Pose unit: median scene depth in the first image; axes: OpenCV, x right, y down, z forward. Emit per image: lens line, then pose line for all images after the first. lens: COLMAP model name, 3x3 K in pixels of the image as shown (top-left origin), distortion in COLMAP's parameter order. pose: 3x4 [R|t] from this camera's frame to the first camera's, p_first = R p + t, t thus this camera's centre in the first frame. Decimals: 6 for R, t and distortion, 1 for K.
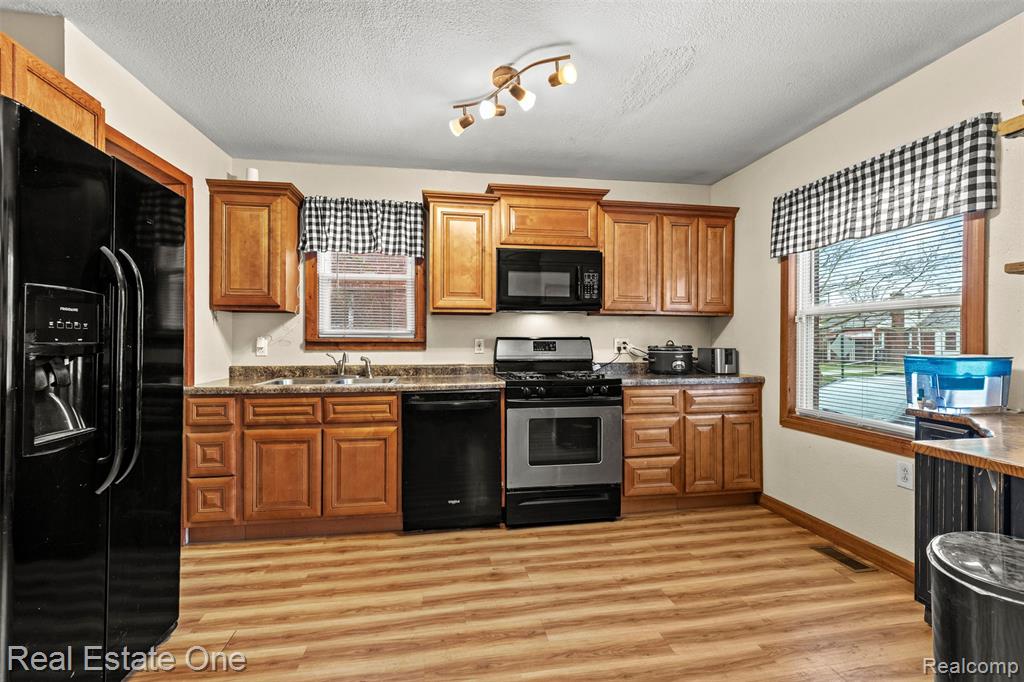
lens RADIAL K [[462.9, 0, 510.5], [0, 462.9, 344.9], [0, 0, 1]] dist [0.005541, 0.000298]
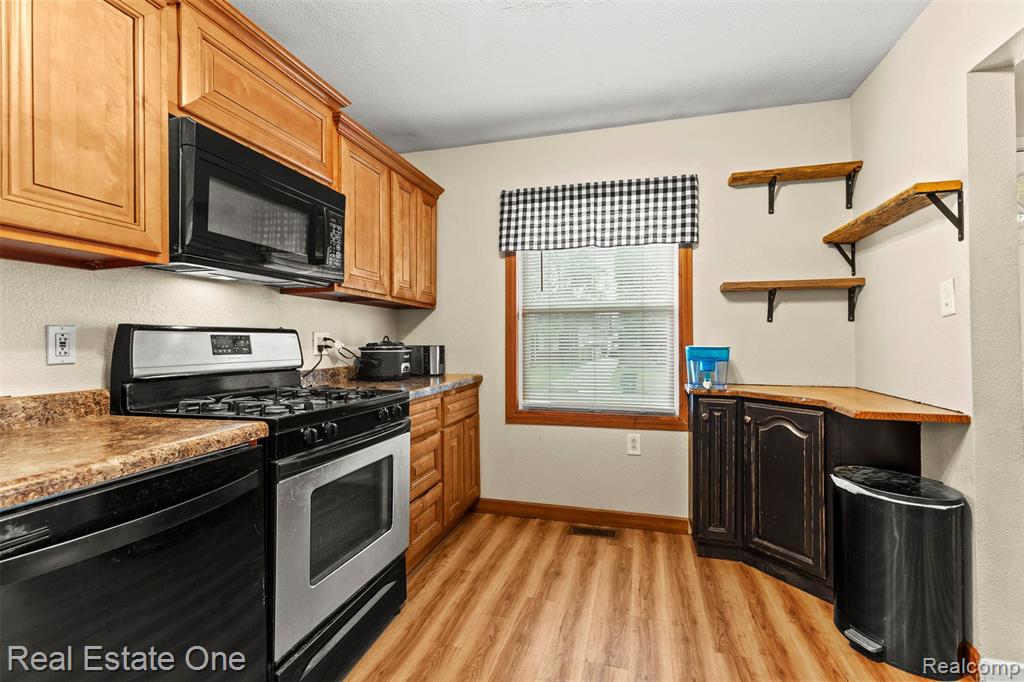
lens RADIAL K [[462.9, 0, 519.0], [0, 462.9, 338.3], [0, 0, 1]] dist [0.005541, 0.000298]
pose [[0.425068, 0.006029, 0.905141, -0.303932], [0.011899, 0.999854, -0.012248, 0.007035], [-0.905083, 0.015976, 0.424934, 0.573137]]
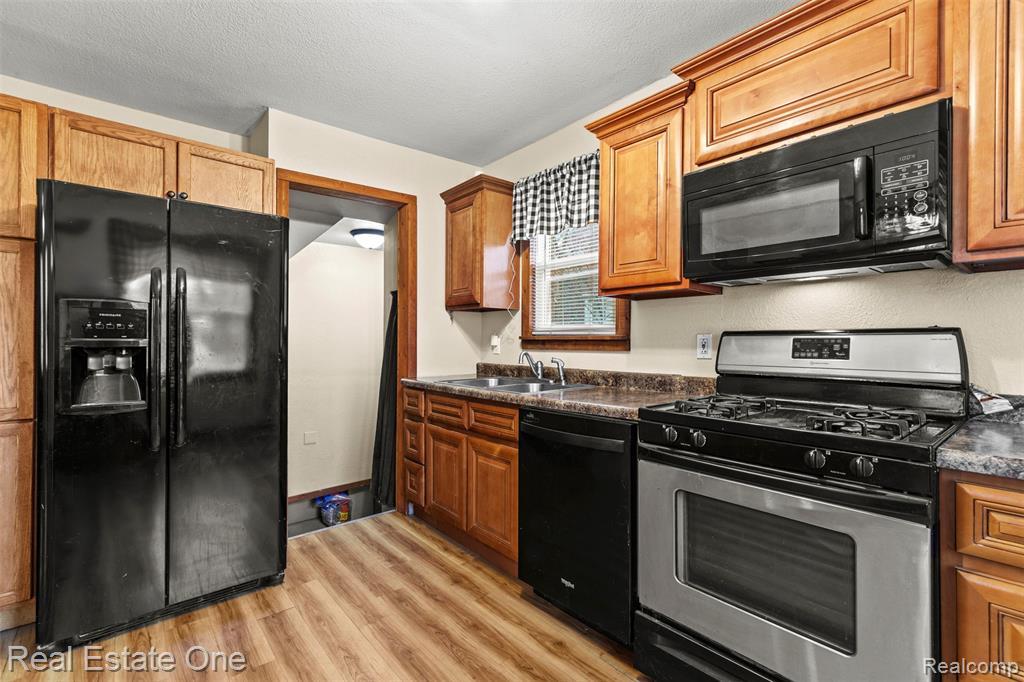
lens RADIAL K [[462.9, 0, 519.2], [0, 462.9, 341.3], [0, 0, 1]] dist [0.005541, 0.000298]
pose [[0.512324, 0.001230, -0.858792, 0.382734], [-0.007826, 0.999964, -0.003236, -0.000526], [0.858757, 0.008379, 0.512315, 0.570028]]
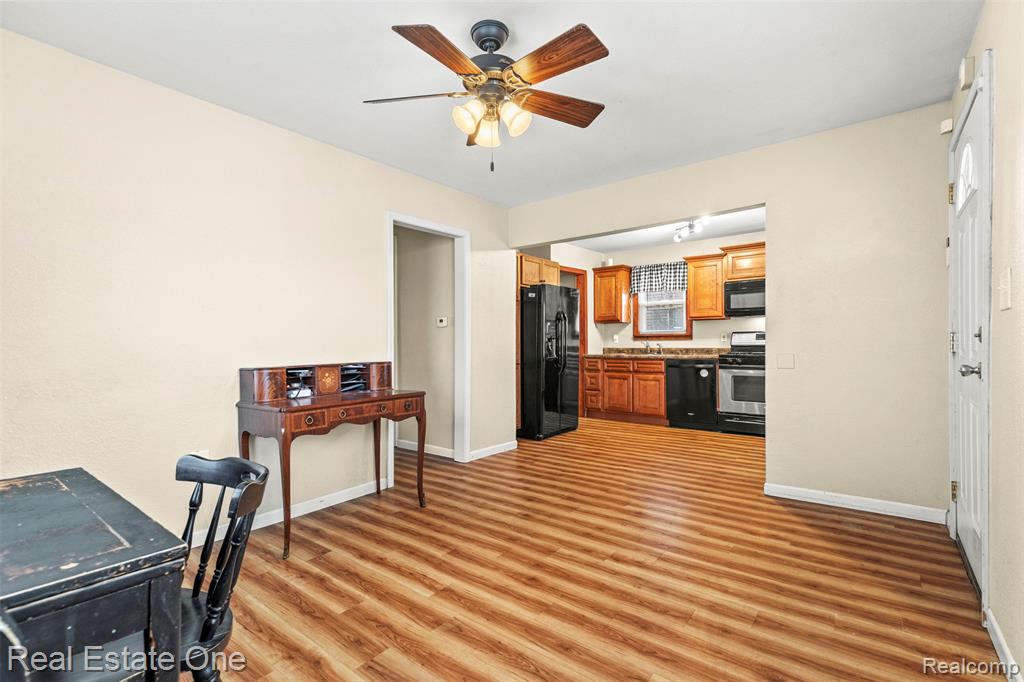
lens RADIAL K [[462.9, 0, 515.5], [0, 462.9, 348.1], [0, 0, 1]] dist [0.005541, 0.000298]
pose [[0.677748, 0.003824, -0.735284, 0.796930], [0.004388, 0.999948, 0.009245, 0.028053], [0.735281, -0.009492, 0.677696, -0.875037]]
